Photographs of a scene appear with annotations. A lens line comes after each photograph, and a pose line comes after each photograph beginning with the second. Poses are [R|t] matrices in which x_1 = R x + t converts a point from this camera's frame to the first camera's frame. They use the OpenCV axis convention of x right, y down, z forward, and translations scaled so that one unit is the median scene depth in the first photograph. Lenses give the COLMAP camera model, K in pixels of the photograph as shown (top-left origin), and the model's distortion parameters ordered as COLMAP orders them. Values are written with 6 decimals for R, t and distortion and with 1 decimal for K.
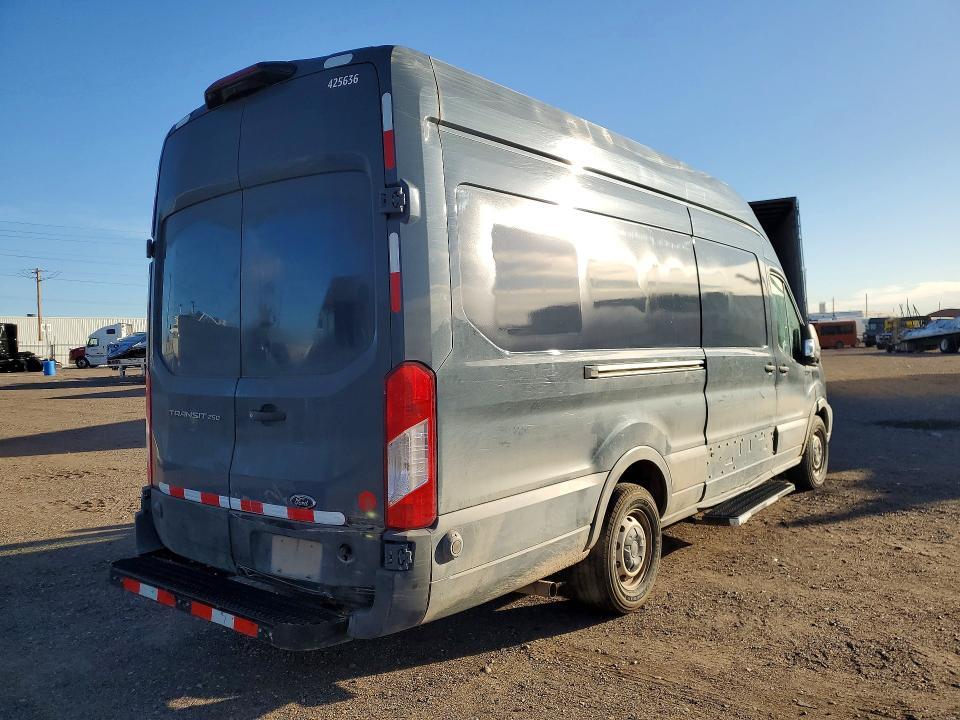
lens RADIAL K [[790.9, 0, 480.0], [0, 790.9, 360.0], [0, 0, 1]] dist [-0.002452, -0.016823]
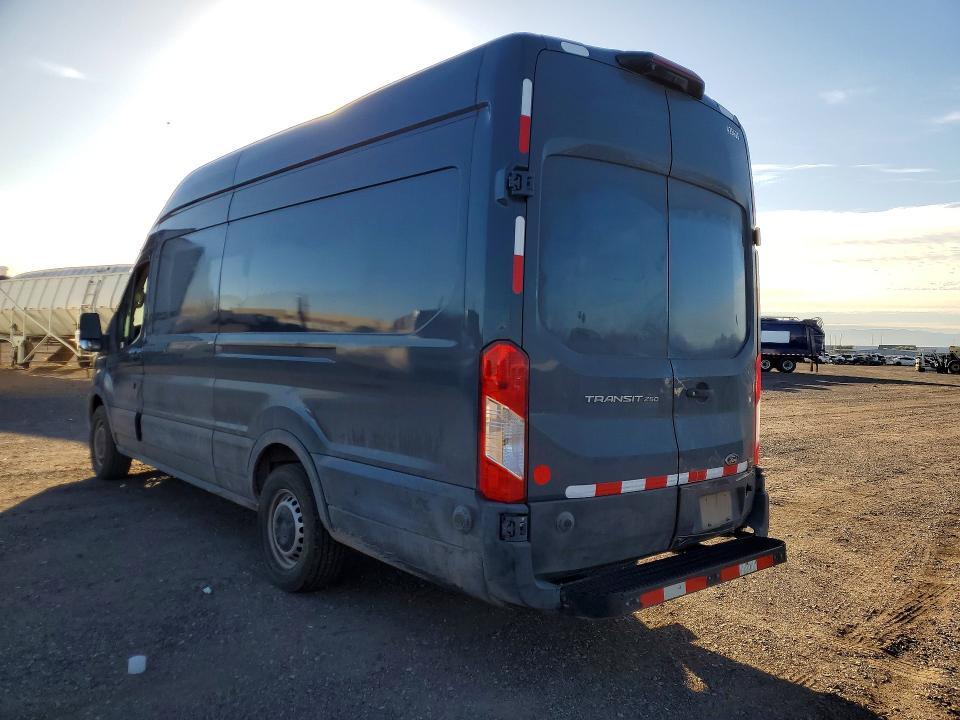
lens RADIAL K [[790.9, 0, 480.0], [0, 790.9, 360.0], [0, 0, 1]] dist [-0.002452, -0.016823]
pose [[0.169804, 0.009728, 0.985430, -1.376494], [-0.014869, 0.999863, -0.007309, 0.036631], [-0.985366, -0.013411, 0.169925, 1.081009]]
